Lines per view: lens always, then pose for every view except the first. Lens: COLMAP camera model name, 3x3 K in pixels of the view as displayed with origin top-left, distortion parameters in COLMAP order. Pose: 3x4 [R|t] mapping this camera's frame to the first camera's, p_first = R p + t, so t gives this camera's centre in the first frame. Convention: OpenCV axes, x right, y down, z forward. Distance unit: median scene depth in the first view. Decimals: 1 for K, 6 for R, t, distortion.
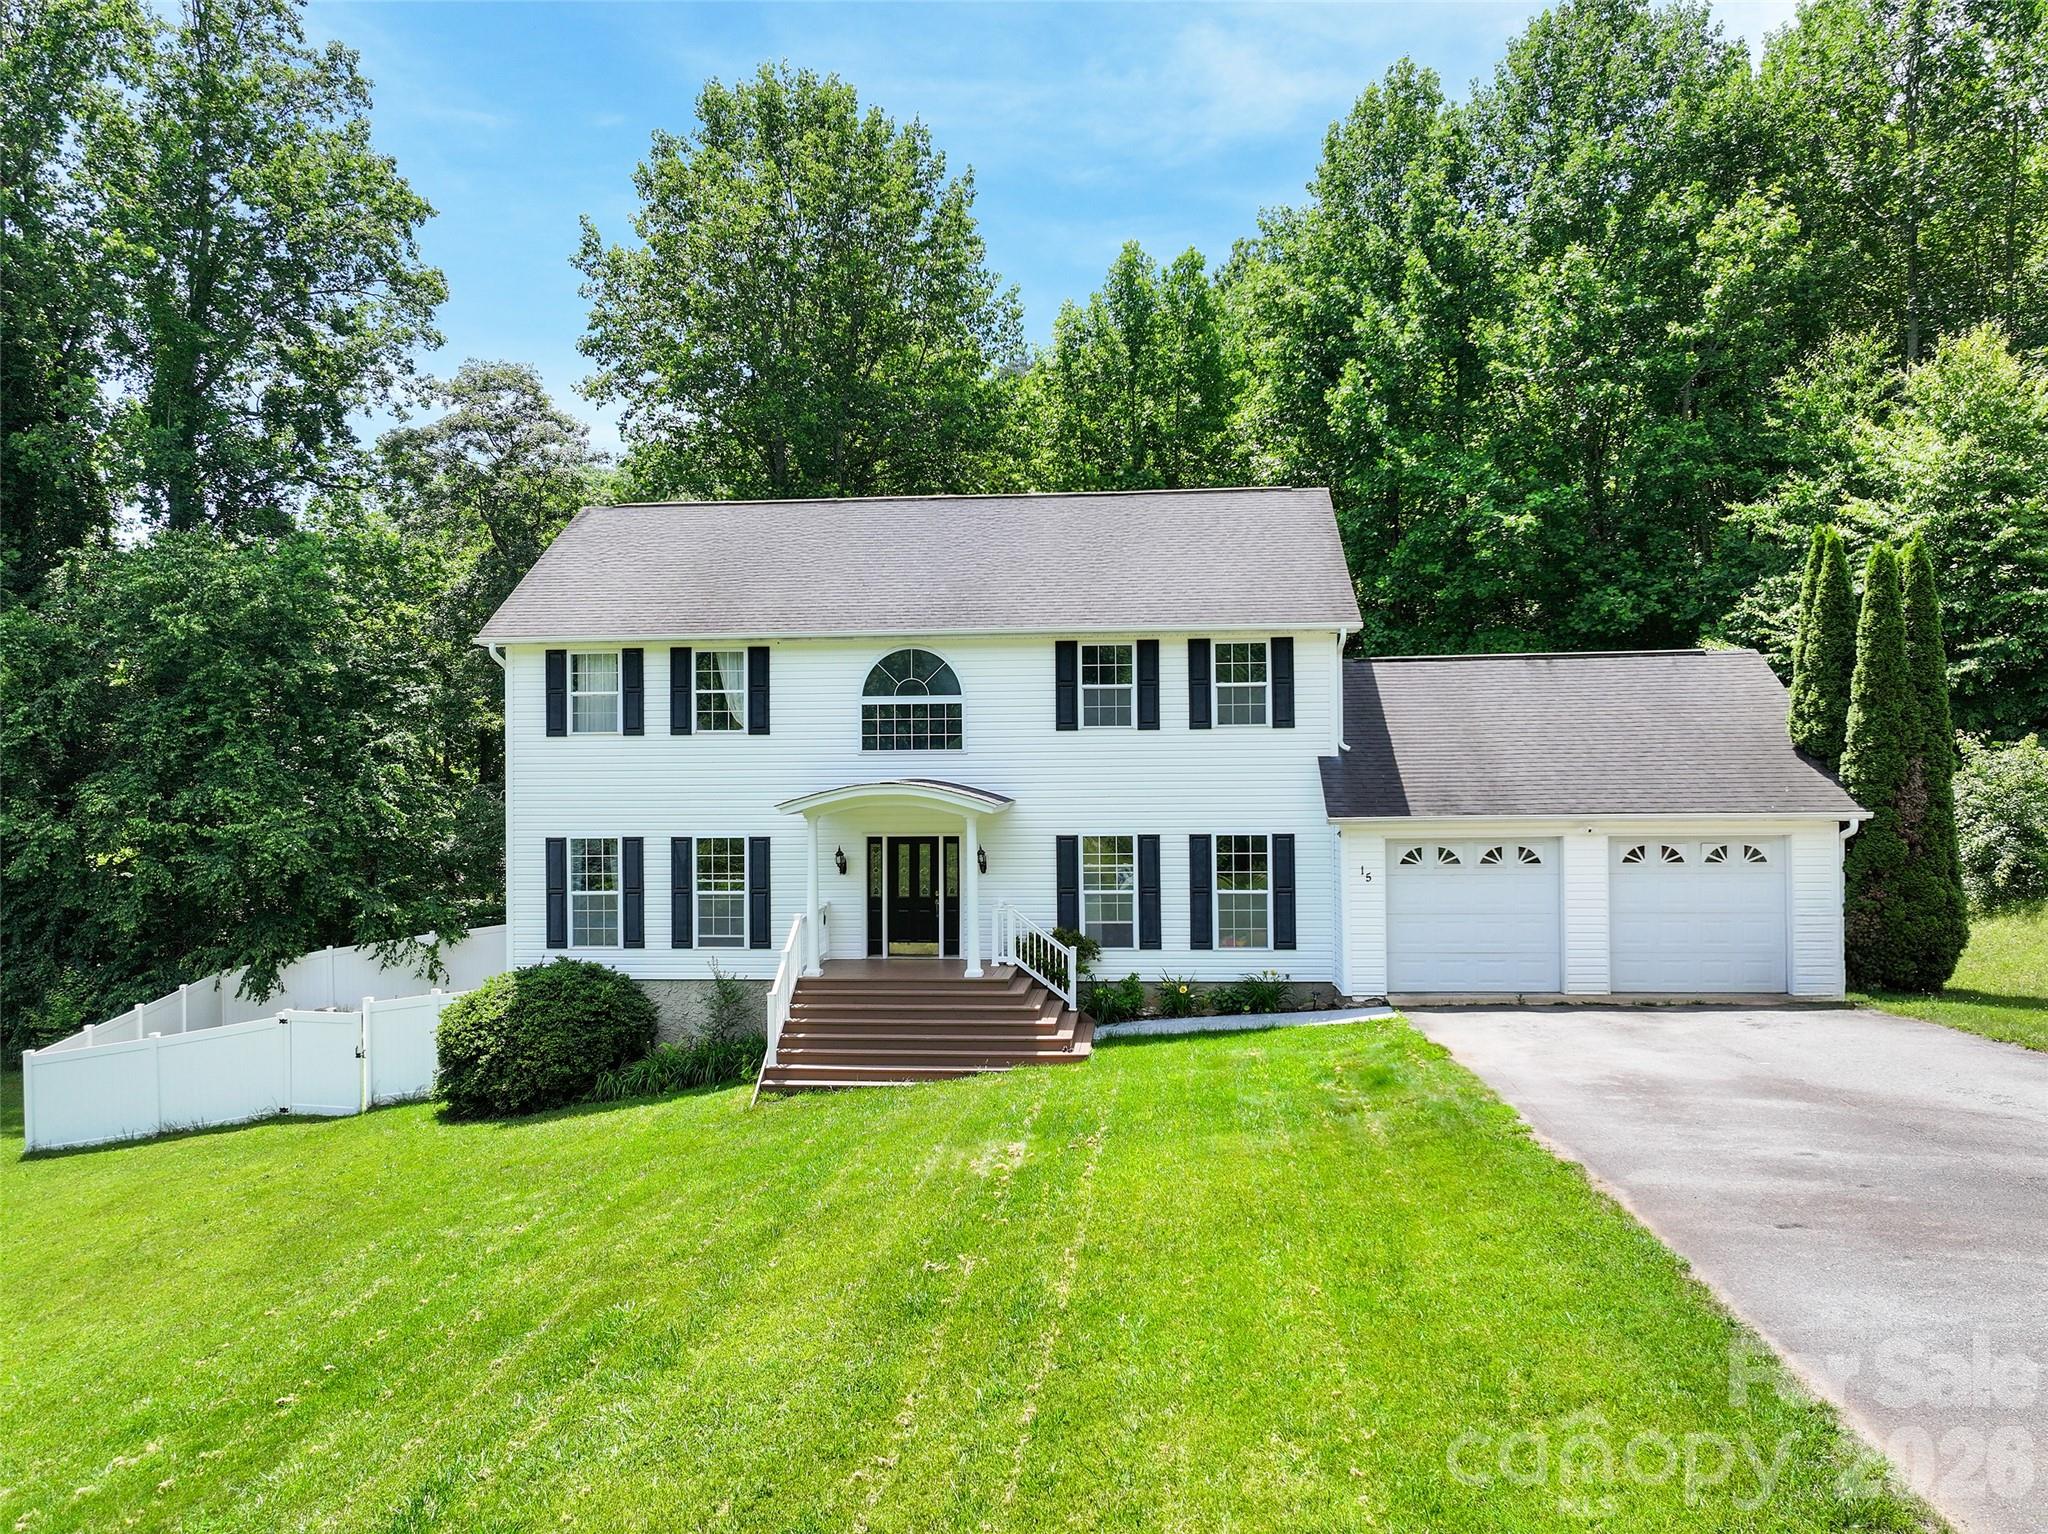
lens RADIAL K [[1441.2, 0, 1028.9], [0, 1441.2, 760.3], [0, 0, 1]] dist [0.002845, 0.005249]
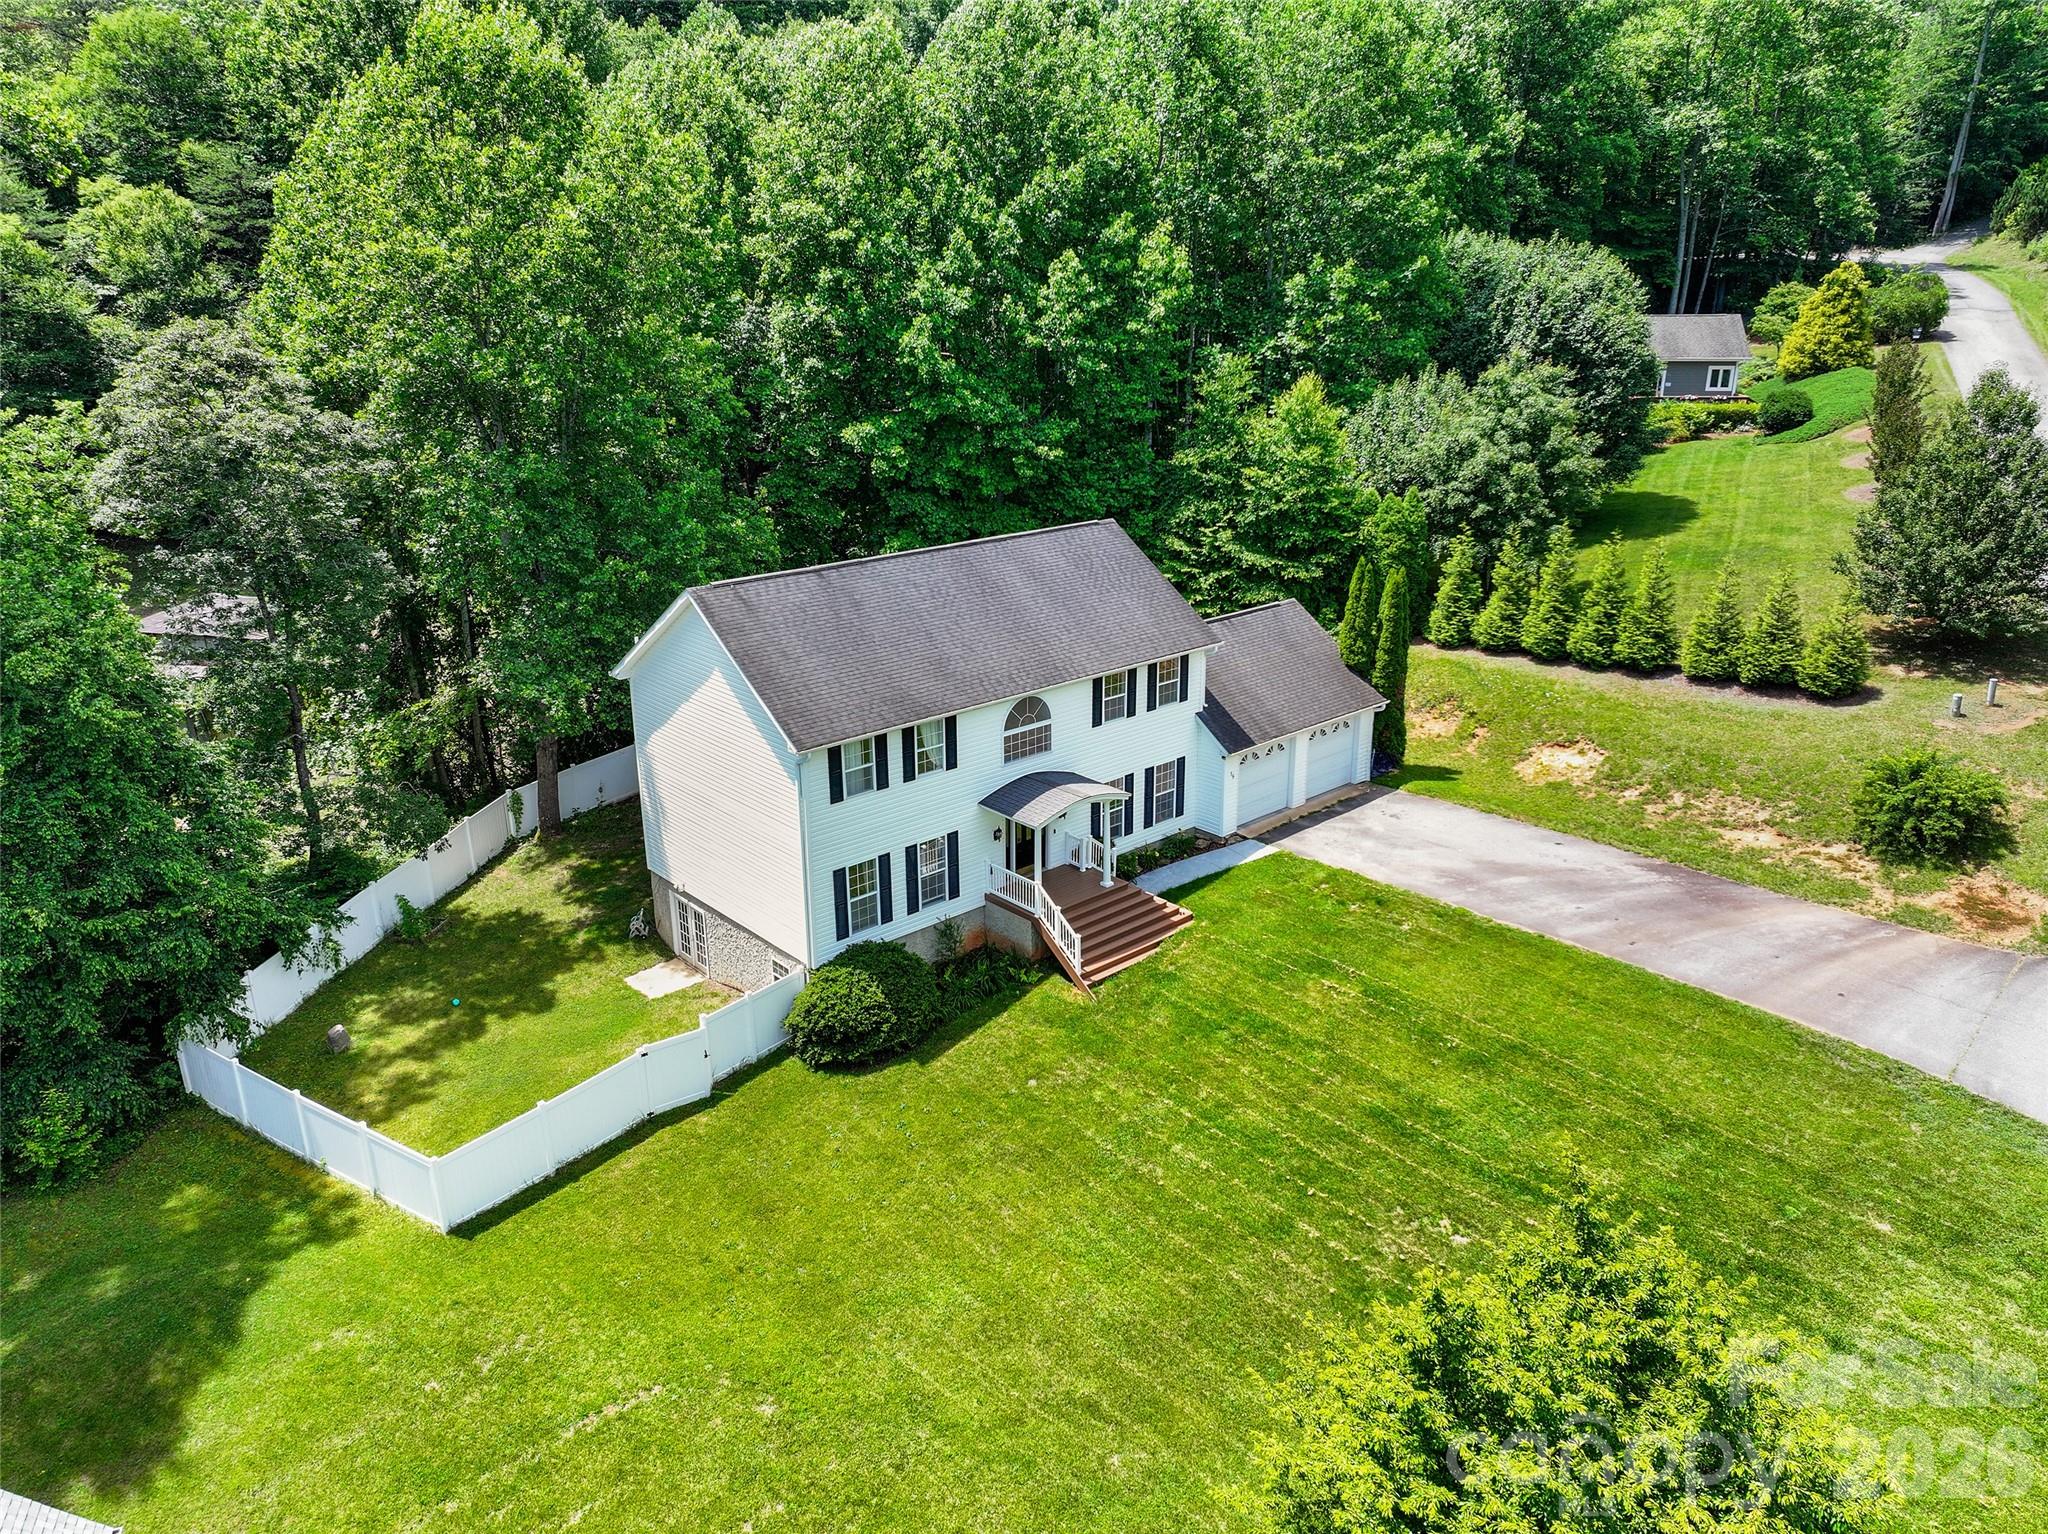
lens RADIAL K [[1428.6, 0, 1024.0], [0, 1428.6, 767.0], [0, 0, 1]] dist [0.003396, -0.001907]
pose [[0.678865, -0.237859, 0.694669, -1.197610], [-0.004736, 0.944639, 0.328078, -0.521019], [-0.734248, -0.226011, 0.640156, -0.012575]]
